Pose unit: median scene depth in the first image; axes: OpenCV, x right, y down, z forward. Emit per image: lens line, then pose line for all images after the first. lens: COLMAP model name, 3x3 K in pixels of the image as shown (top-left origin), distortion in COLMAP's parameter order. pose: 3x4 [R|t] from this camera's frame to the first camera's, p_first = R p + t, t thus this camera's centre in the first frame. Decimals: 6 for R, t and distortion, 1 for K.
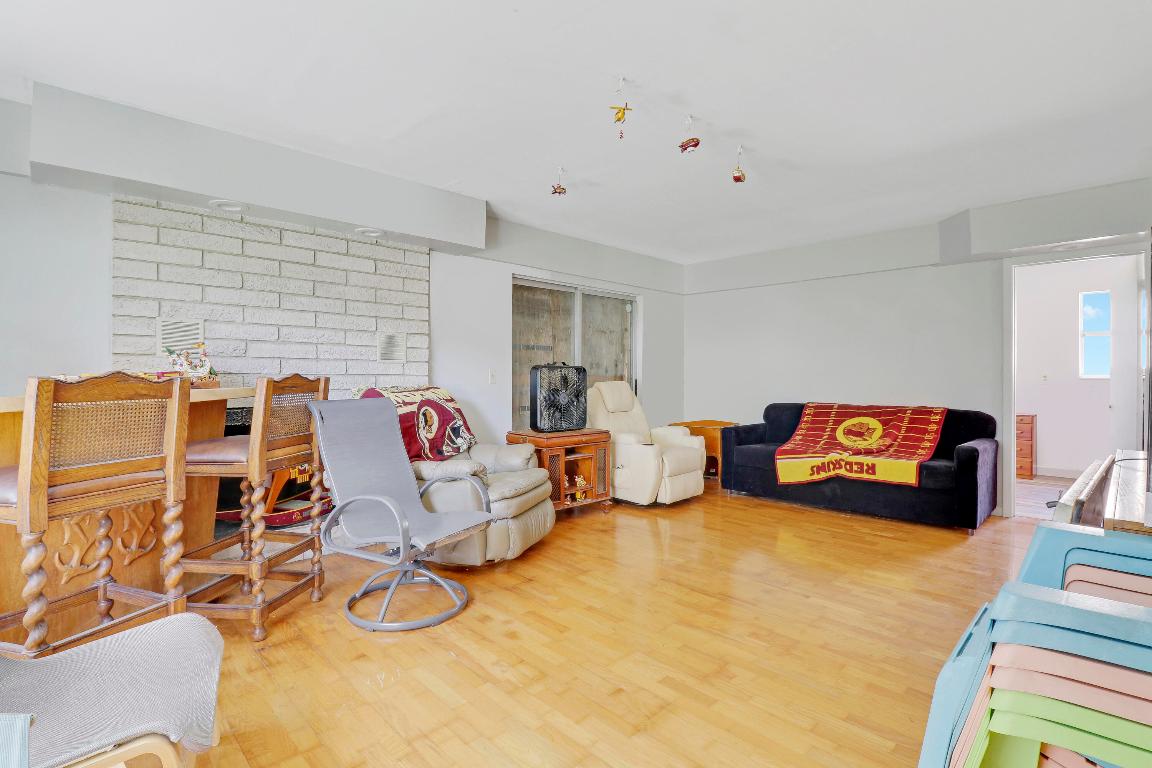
lens RADIAL K [[551.5, 0, 575.3], [0, 551.5, 378.7], [0, 0, 1]] dist [0.006064, -0.003657]
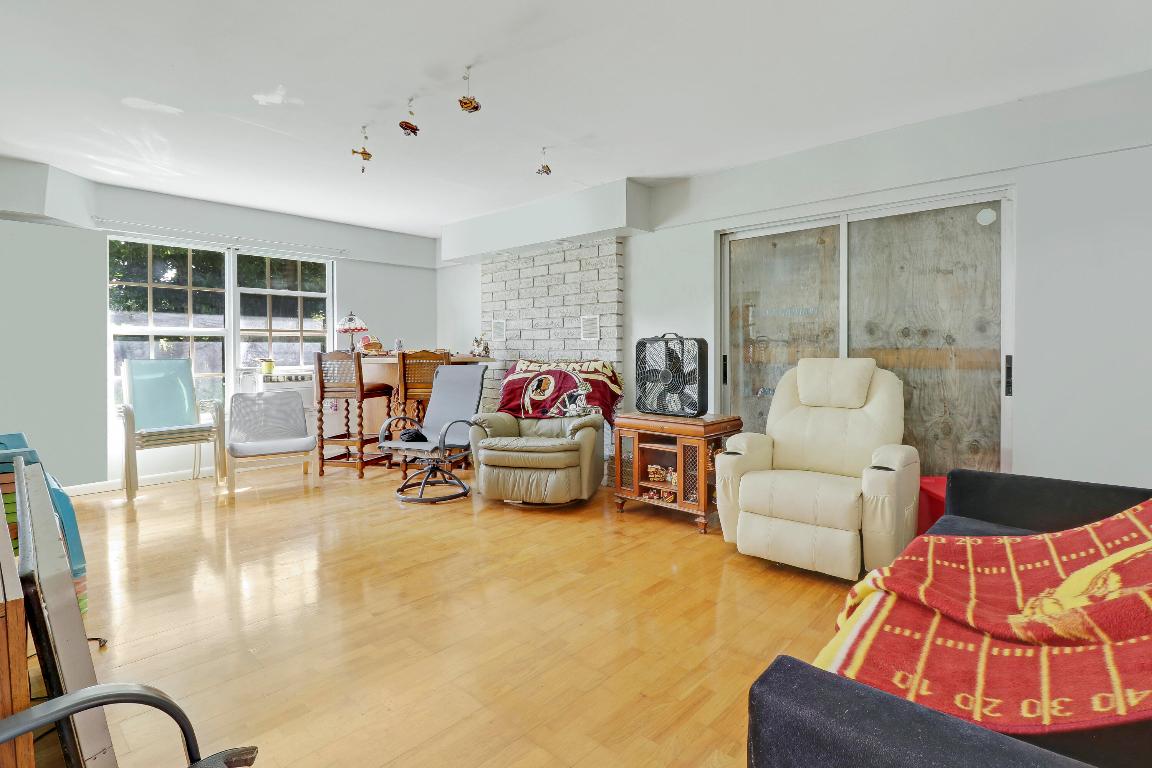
lens RADIAL K [[551.5, 0, 571.6], [0, 551.5, 354.9], [0, 0, 1]] dist [0.006064, -0.003657]
pose [[0.061706, 0.008571, -0.998058, 1.006010], [0.000561, 0.999963, 0.008622, -0.006219], [0.998094, -0.001091, 0.061699, 0.985097]]
